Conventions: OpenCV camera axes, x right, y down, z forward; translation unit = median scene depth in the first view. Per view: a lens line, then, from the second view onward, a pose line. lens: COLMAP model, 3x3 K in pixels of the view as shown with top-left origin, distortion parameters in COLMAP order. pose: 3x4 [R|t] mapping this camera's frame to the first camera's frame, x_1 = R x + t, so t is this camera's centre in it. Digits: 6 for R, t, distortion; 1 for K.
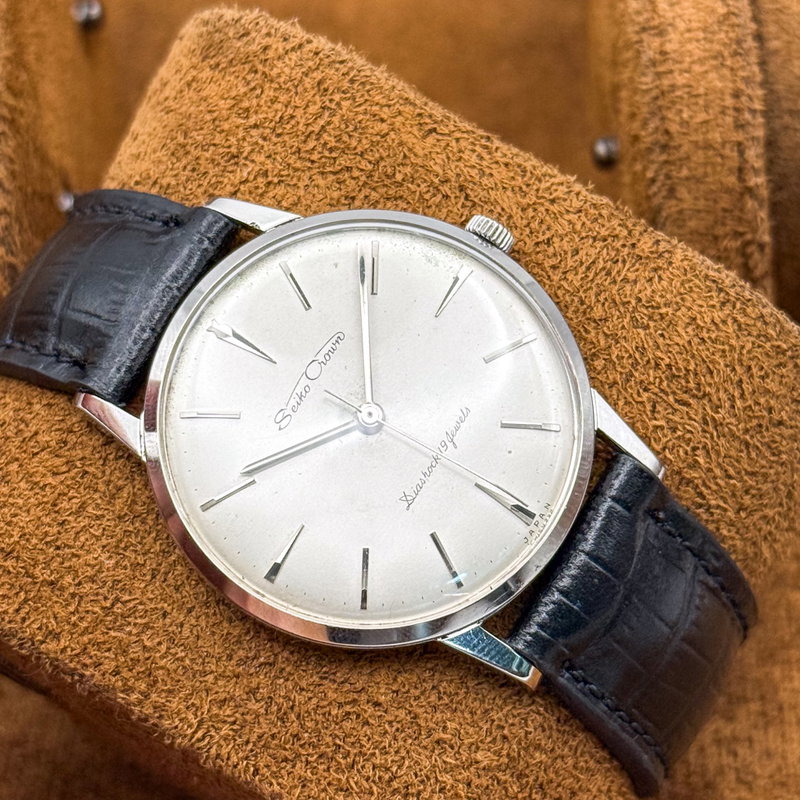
lens RADIAL K [[2423.5, 0, 399.1], [0, 2423.5, 422.5], [0, 0, 1]] dist [0.114039, 0.282017]
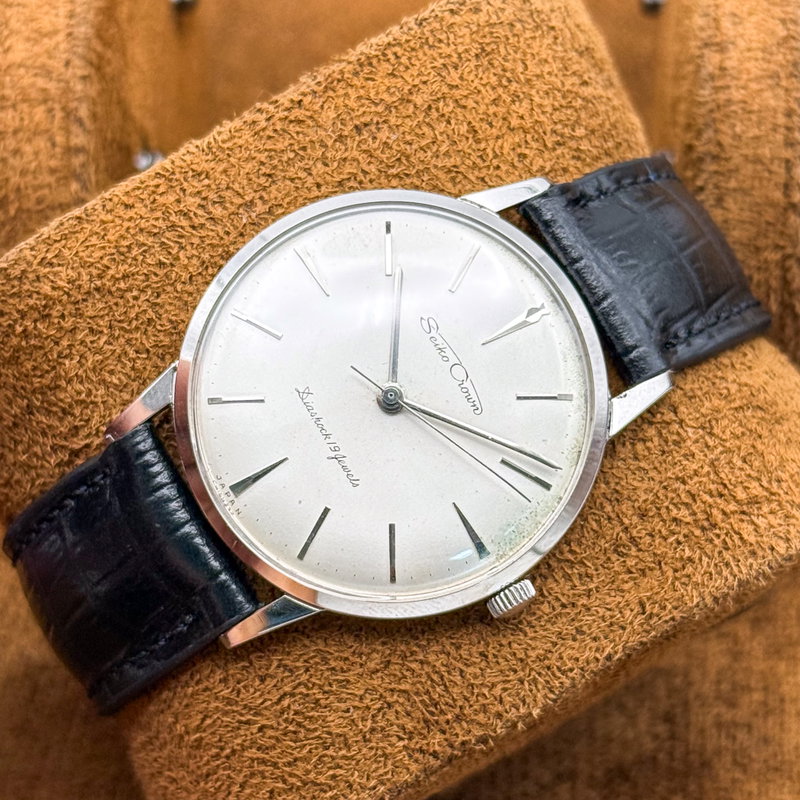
lens RADIAL K [[2423.5, 0, 399.1], [0, 2423.5, 422.5], [0, 0, 1]] dist [0.114039, 0.282017]
pose [[-0.463783, 0.870760, -0.163349, 0.158791], [-0.862991, -0.402319, 0.305592, -0.313358], [0.200379, 0.282697, 0.938046, 0.027778]]
